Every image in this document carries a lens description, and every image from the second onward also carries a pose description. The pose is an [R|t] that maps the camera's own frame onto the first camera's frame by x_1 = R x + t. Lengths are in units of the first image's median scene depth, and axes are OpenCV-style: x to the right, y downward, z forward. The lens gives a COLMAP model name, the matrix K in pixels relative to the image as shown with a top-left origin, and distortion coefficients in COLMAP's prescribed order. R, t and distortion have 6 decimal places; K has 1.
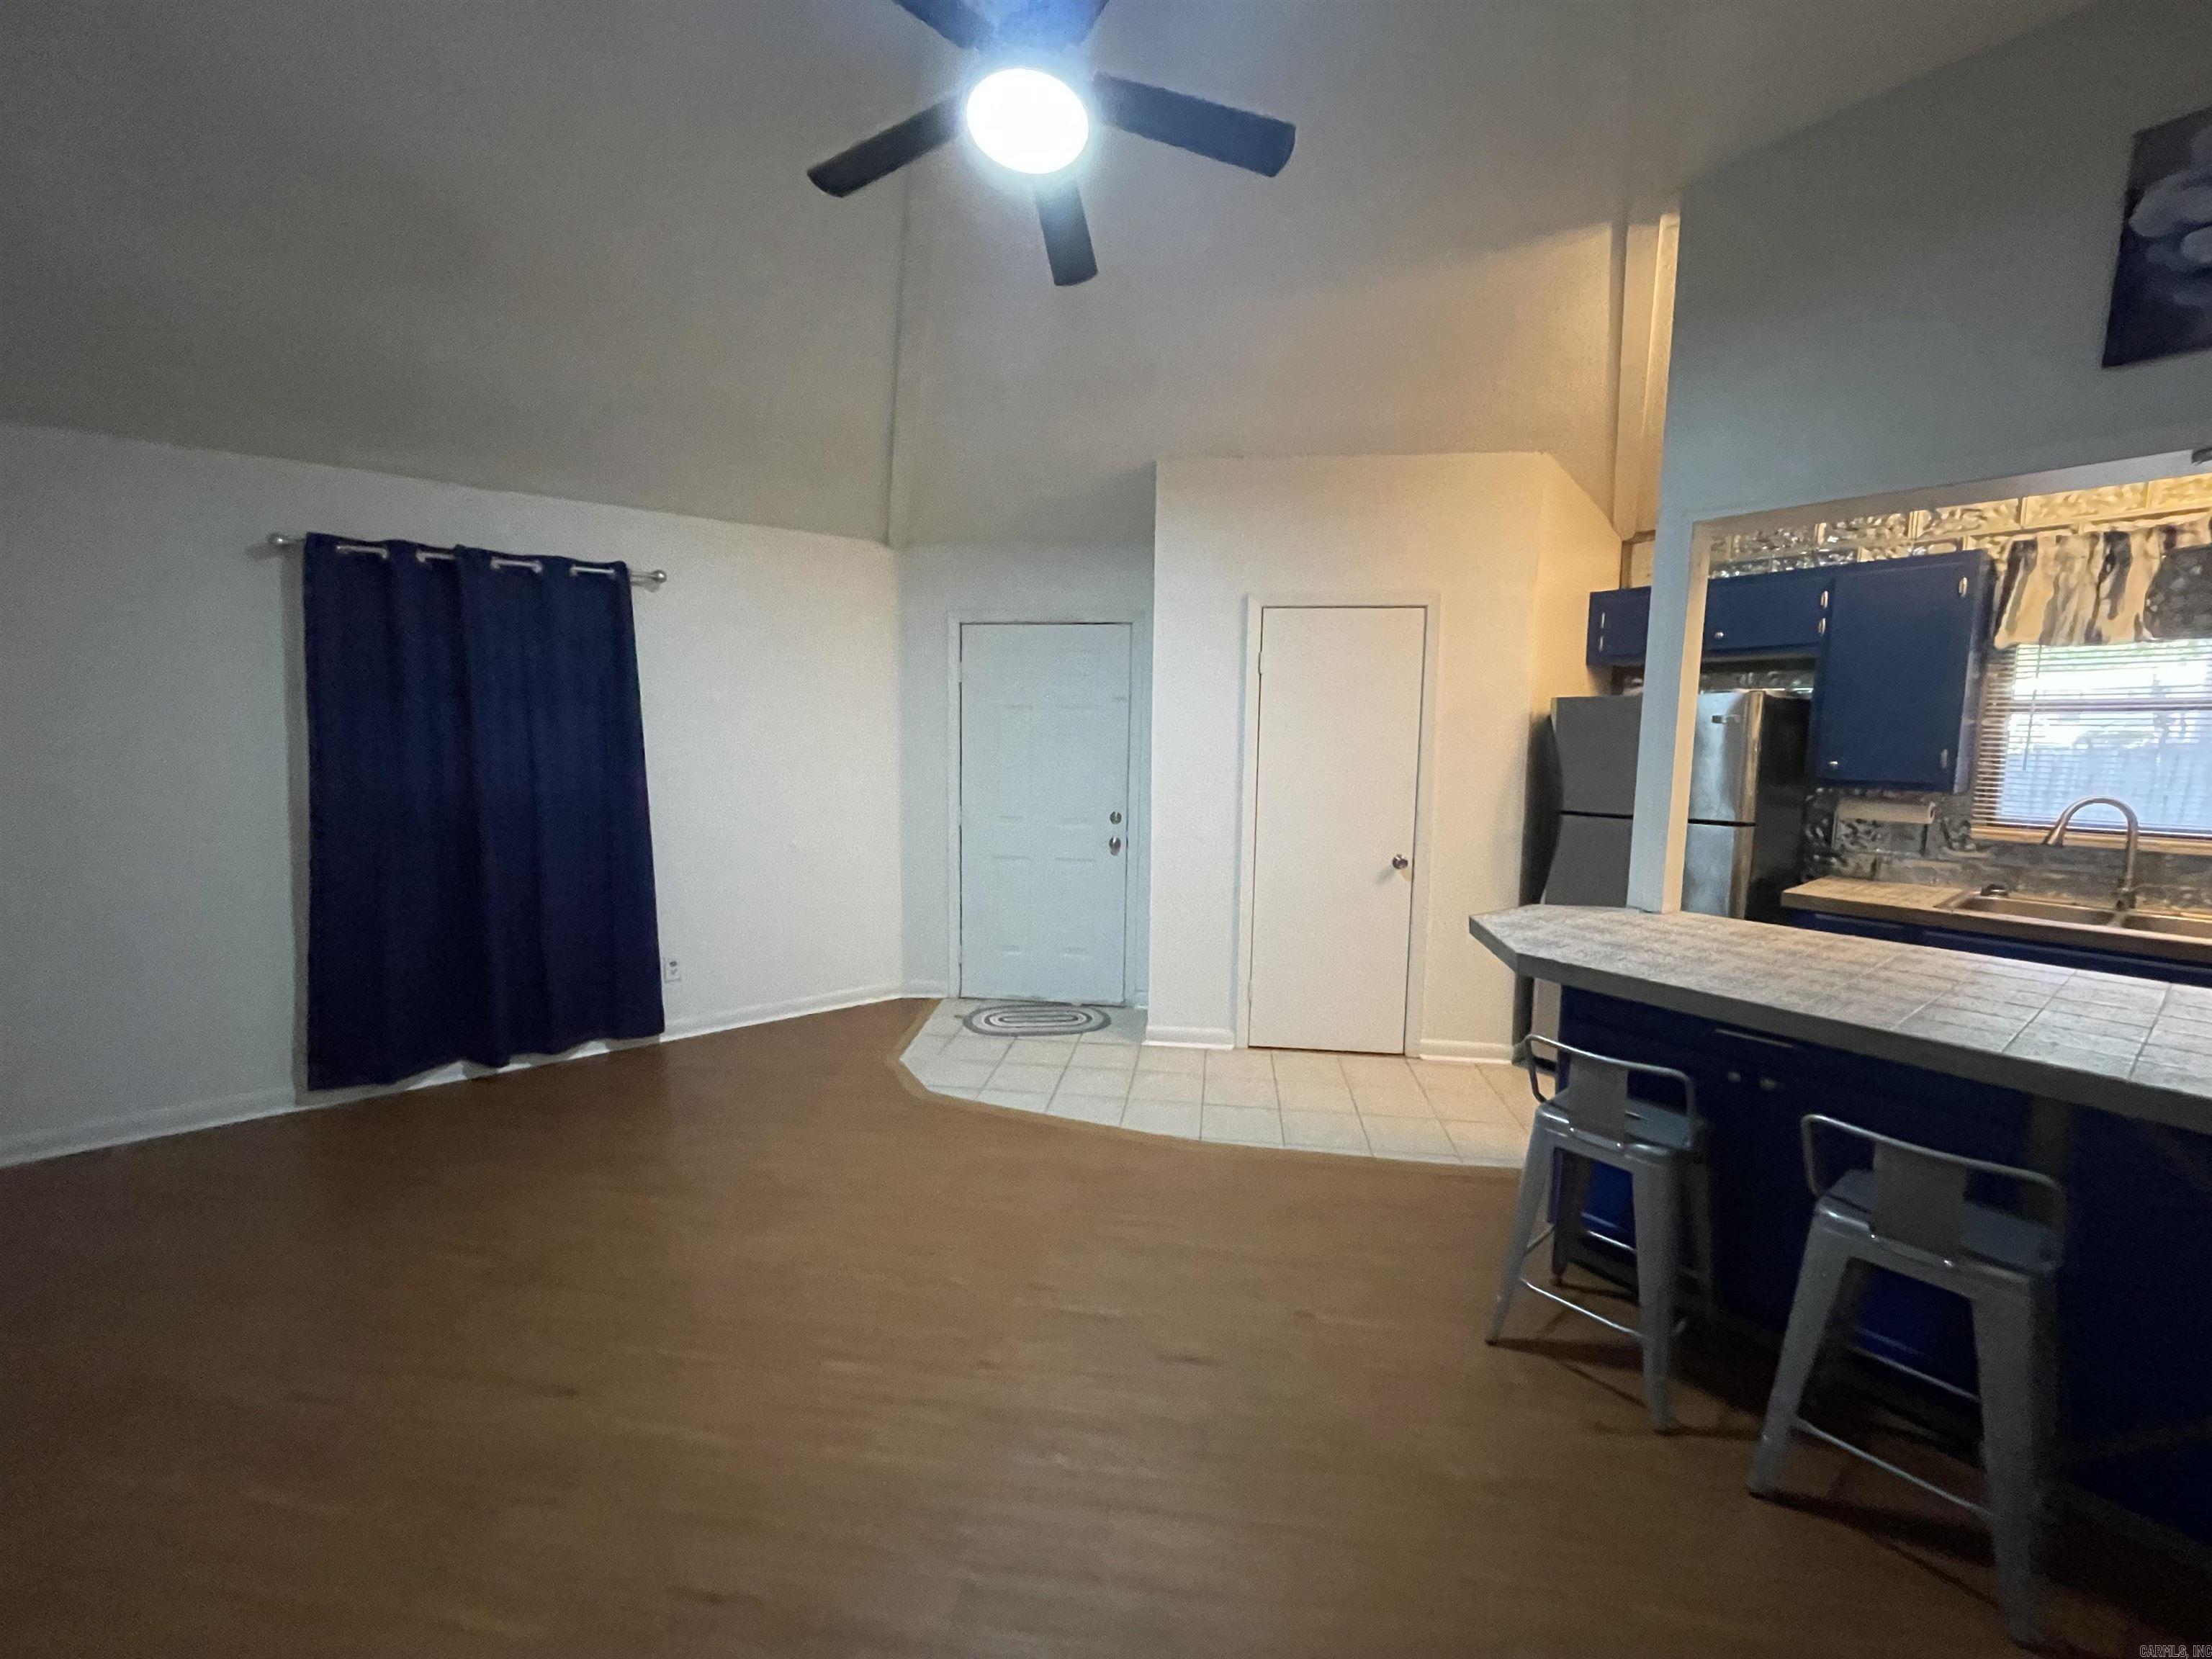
lens RADIAL K [[894.9, 0, 1106.0], [0, 894.9, 829.5], [0, 0, 1]] dist [-0.002474, -0.000322]
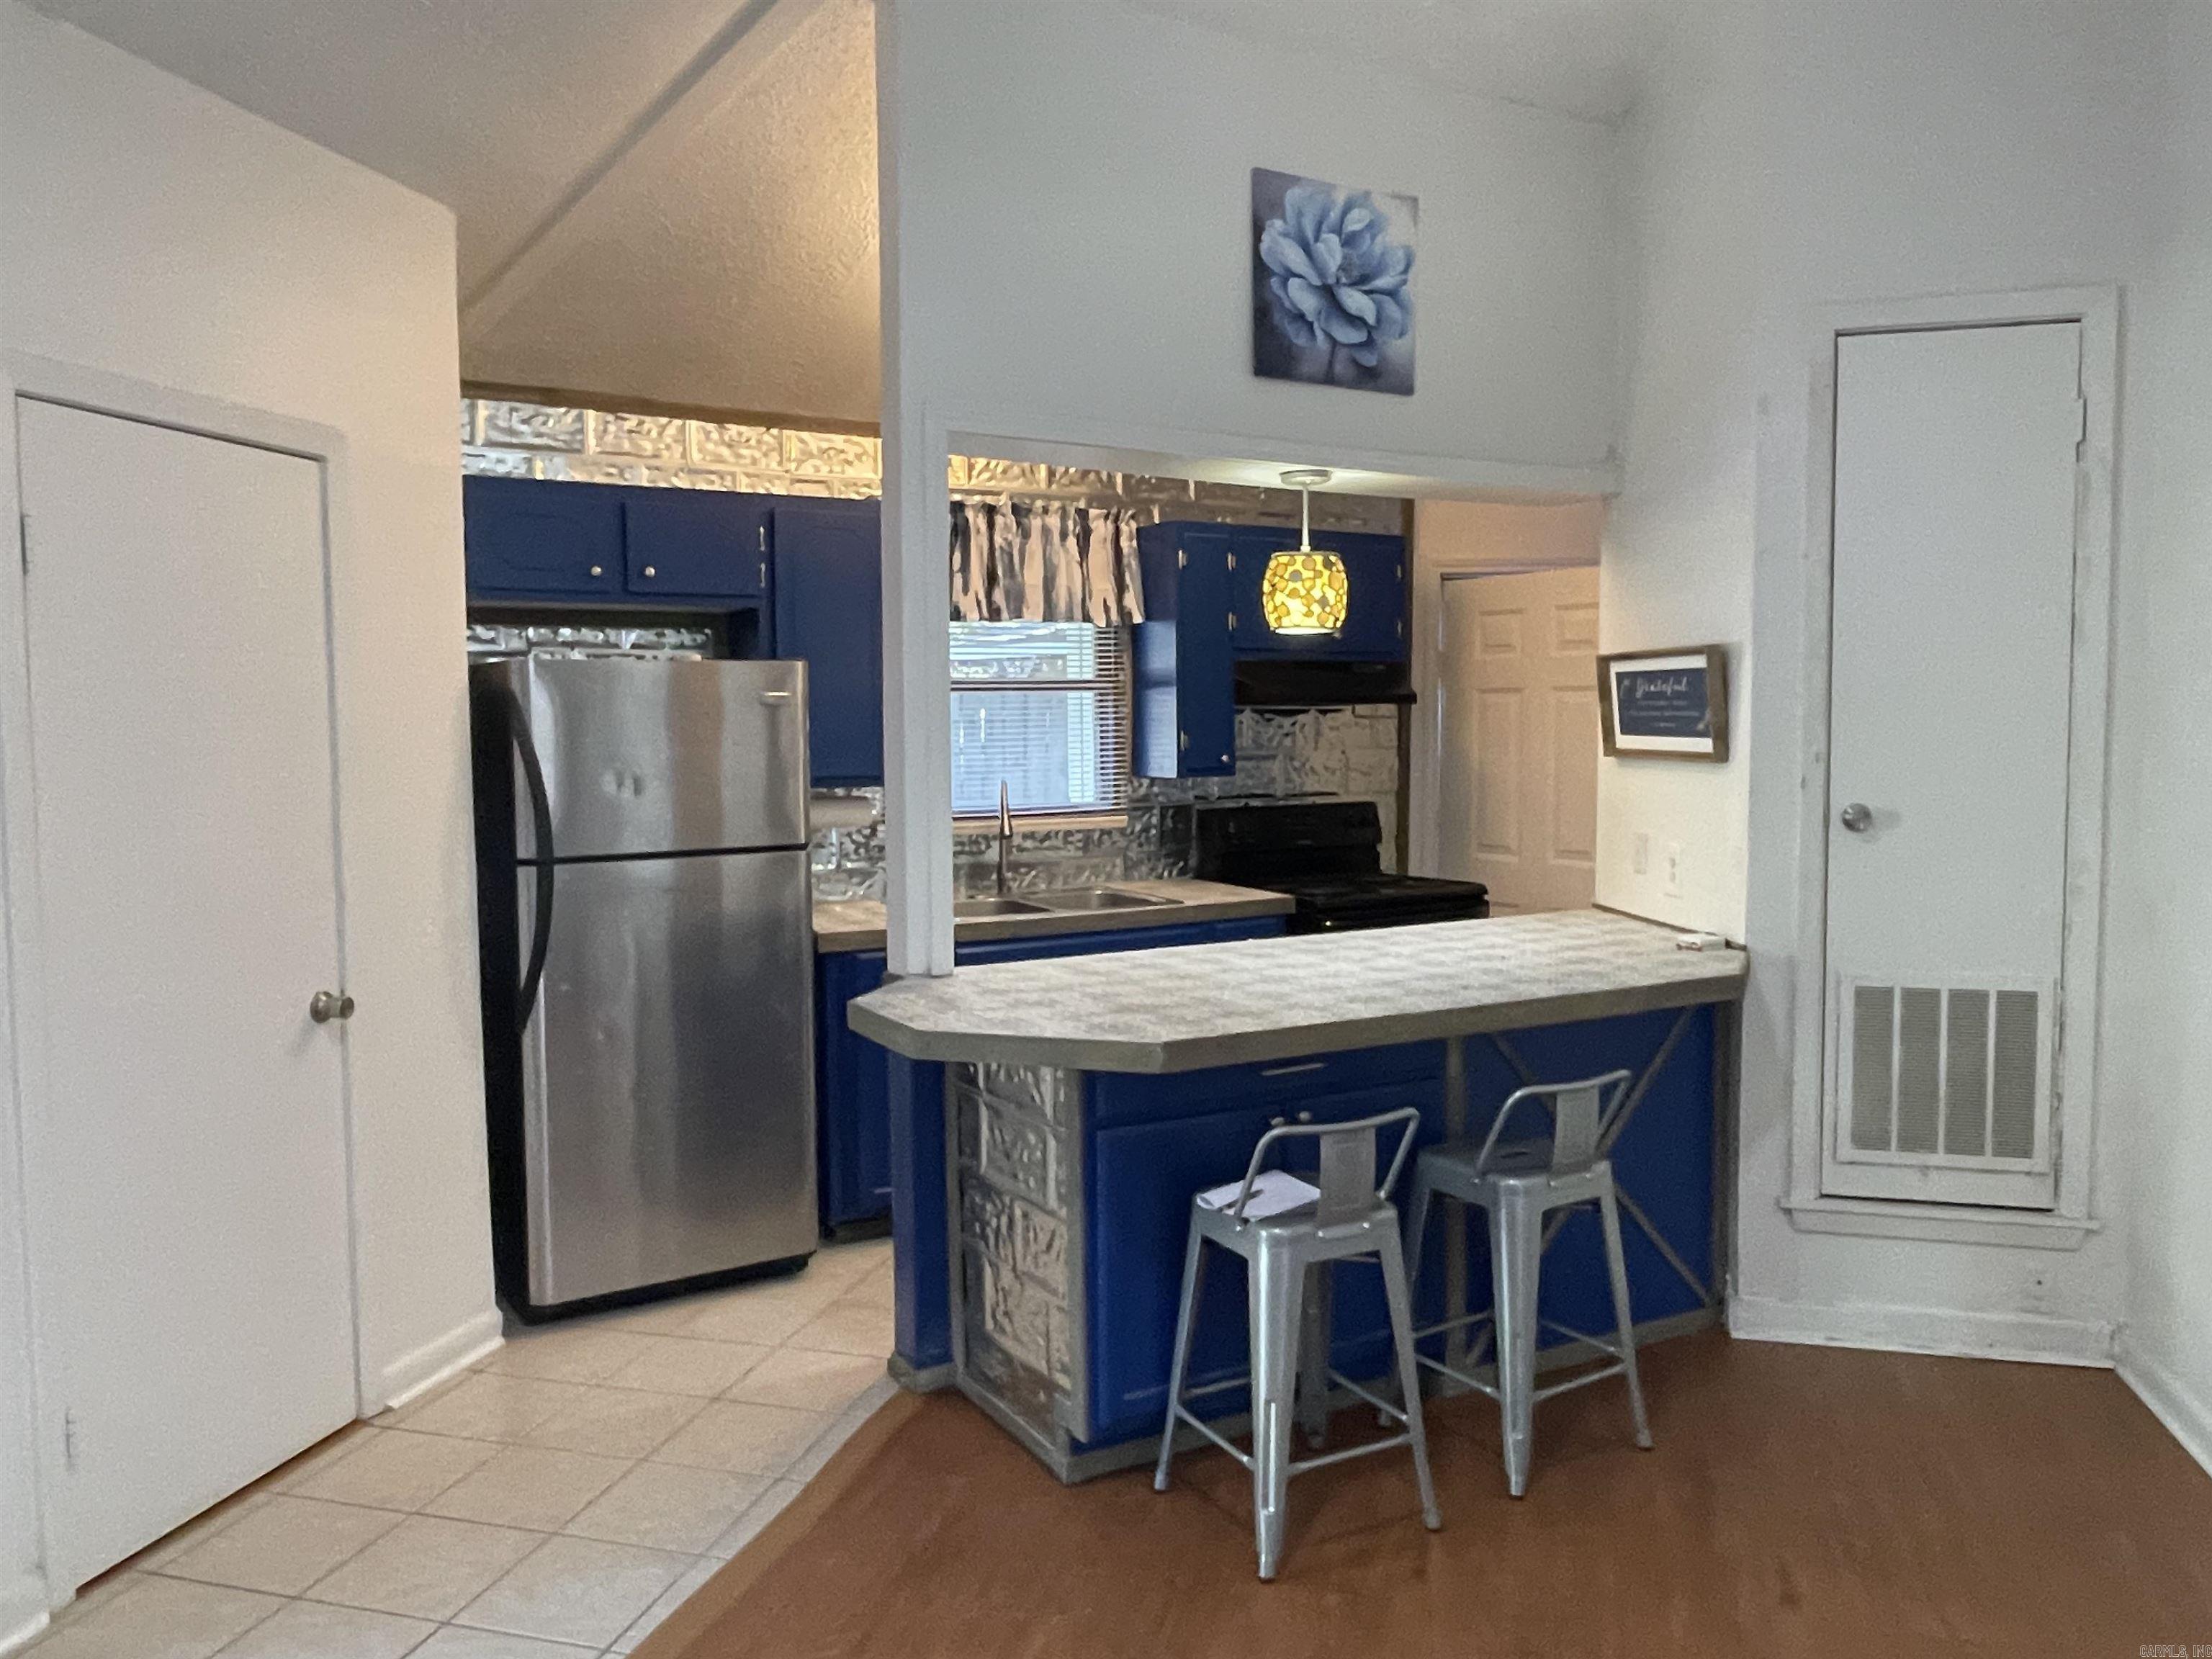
lens RADIAL K [[1619.3, 0, 1097.8], [0, 1619.3, 813.0], [0, 0, 1]] dist [-0.000835, 0.001911]
pose [[0.133004, -0.071966, 0.988499, -0.500381], [0.115924, 0.991644, 0.056598, -0.074327], [-0.984313, 0.107064, 0.140235, 0.559129]]
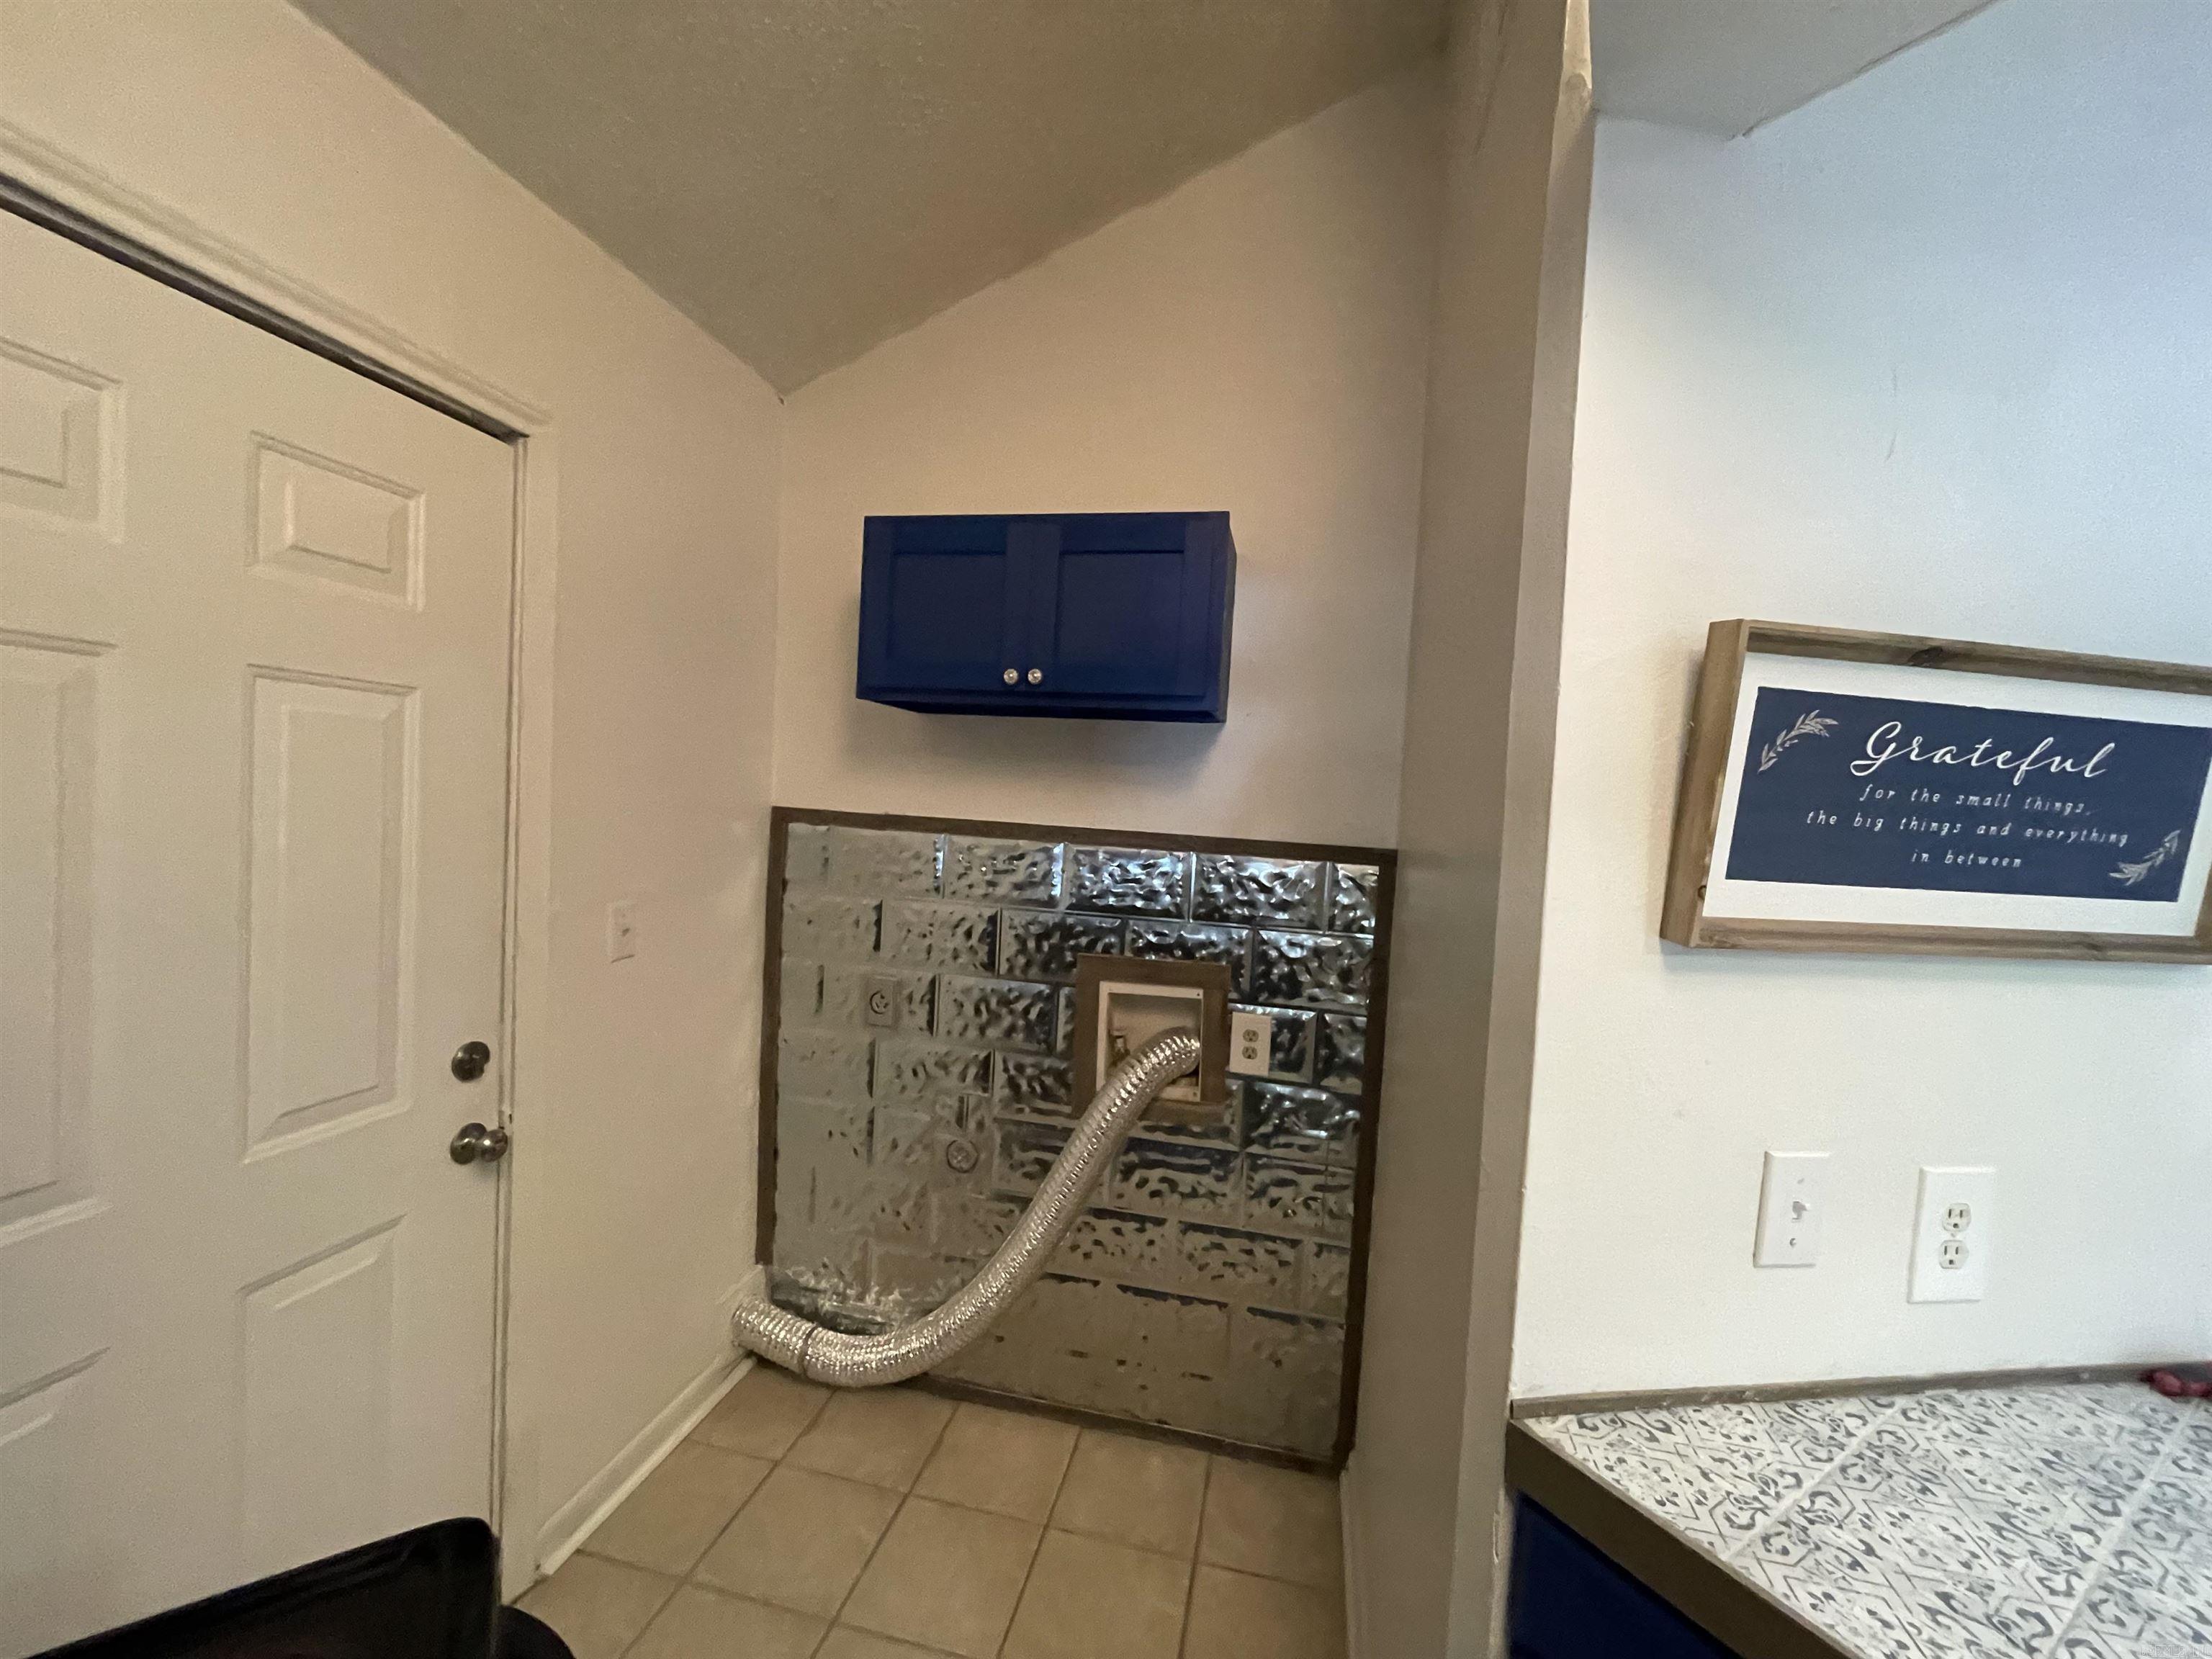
lens RADIAL K [[894.9, 0, 1106.0], [0, 894.9, 829.5], [0, 0, 1]] dist [-0.002474, -0.000322]
pose [[-0.993732, -0.067929, 0.088781, 0.991703], [-0.054553, 0.987891, 0.145244, -0.053041], [-0.097572, 0.139491, -0.985405, 0.570187]]
